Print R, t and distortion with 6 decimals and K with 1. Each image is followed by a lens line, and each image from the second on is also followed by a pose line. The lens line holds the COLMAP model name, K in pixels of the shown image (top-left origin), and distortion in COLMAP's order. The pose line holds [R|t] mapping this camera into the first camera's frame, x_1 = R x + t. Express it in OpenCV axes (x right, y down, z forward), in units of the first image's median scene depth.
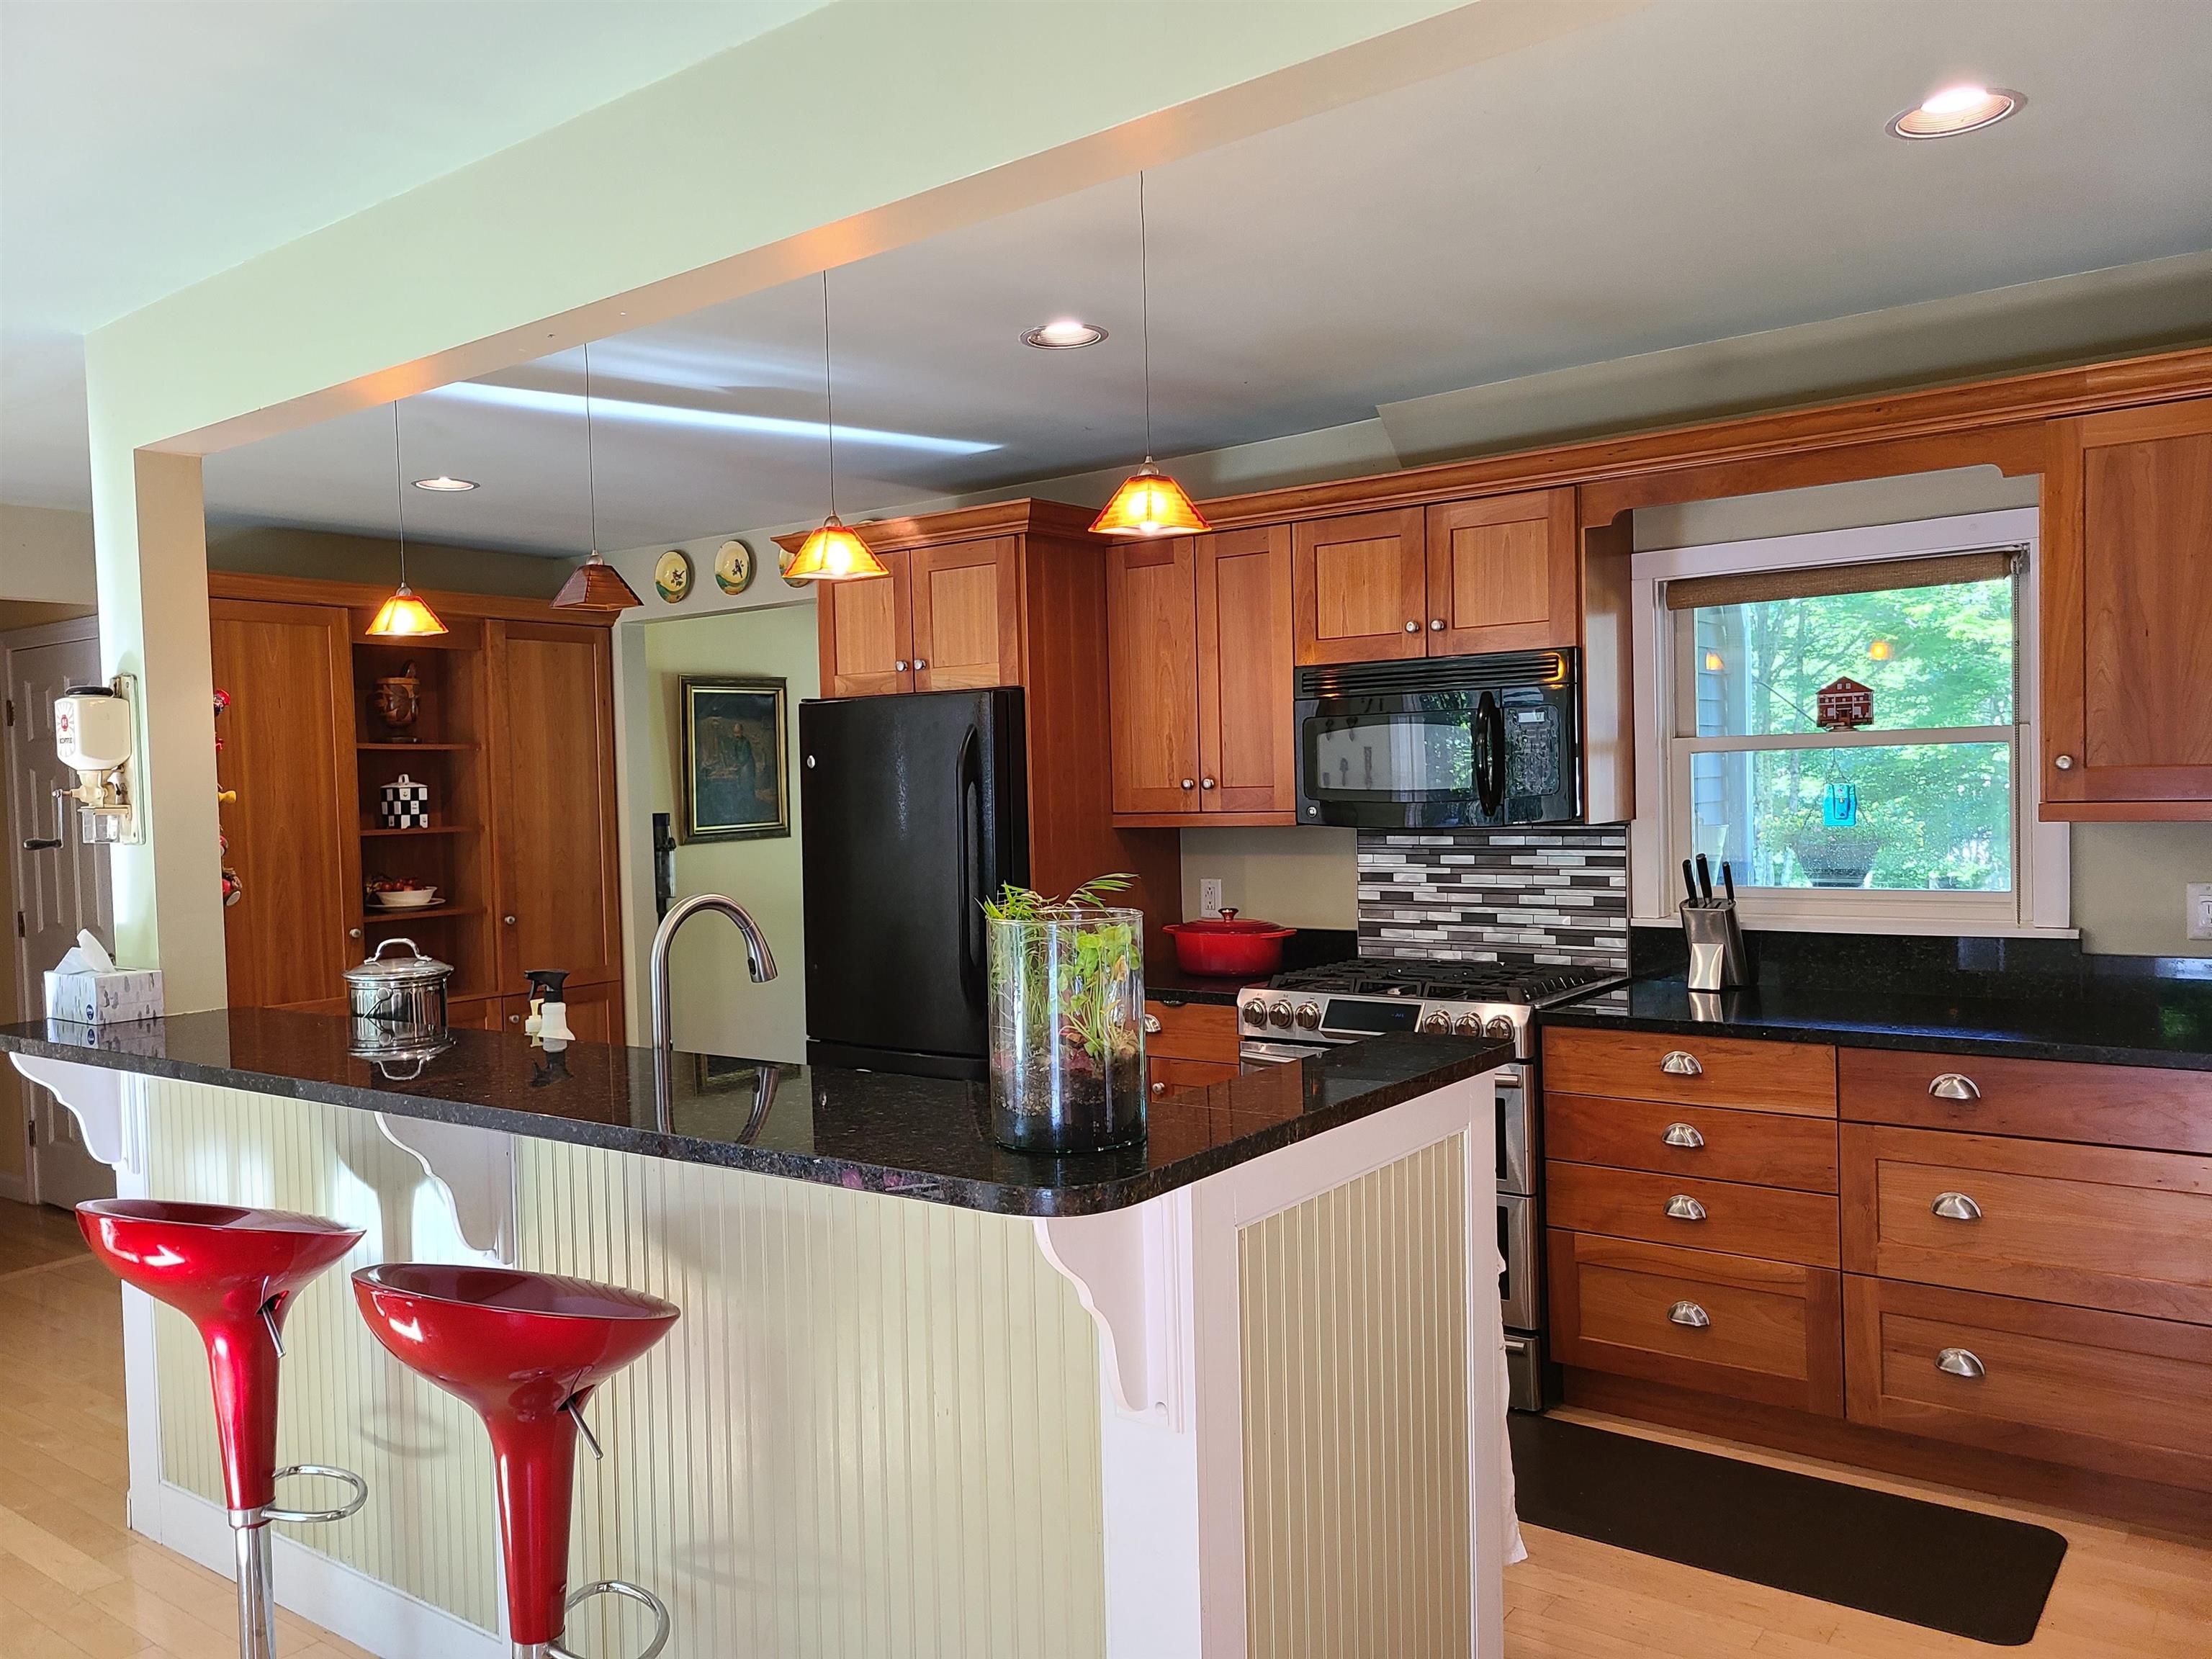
lens RADIAL K [[1671.5, 0, 1115.6], [0, 1671.5, 833.5], [0, 0, 1]] dist [0.007136, -0.008175]
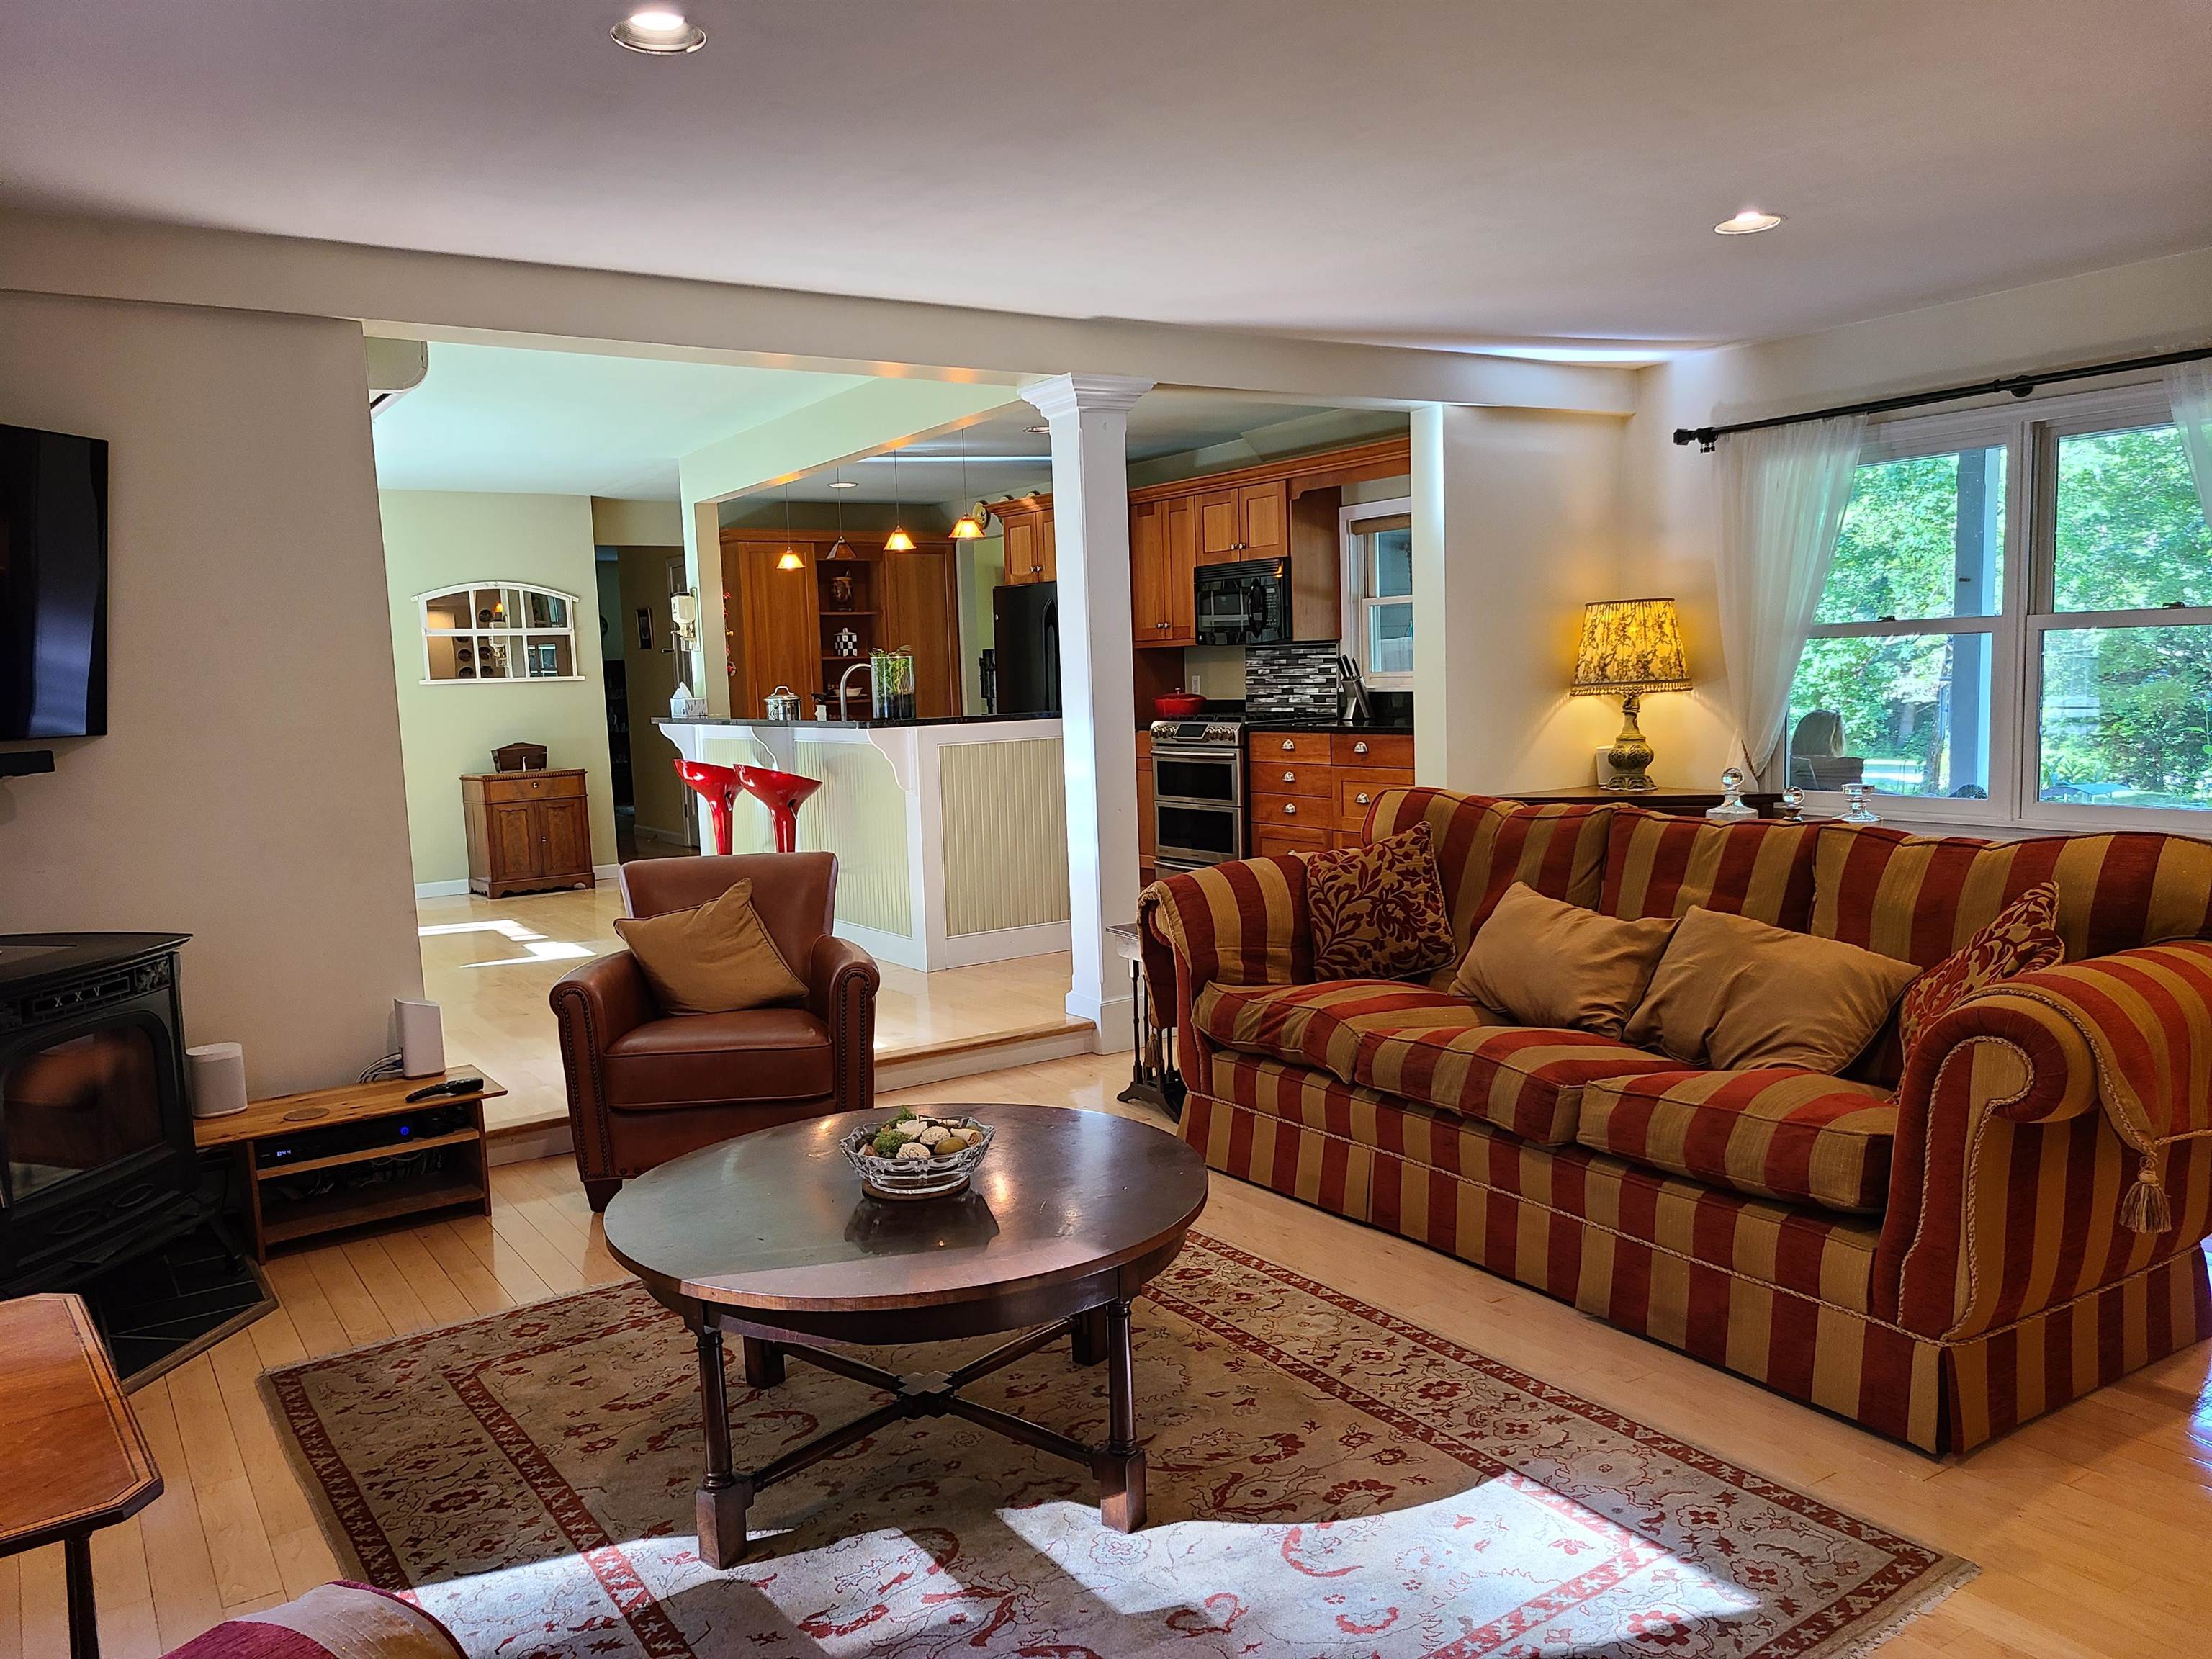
lens RADIAL K [[1671.5, 0, 1103.0], [0, 1671.5, 844.5], [0, 0, 1]] dist [0.007136, -0.008175]
pose [[0.940666, 0.031150, -0.337901, 0.694667], [-0.000958, 0.996018, 0.089152, 0.055895], [0.339332, -0.083539, 0.936950, -0.971875]]
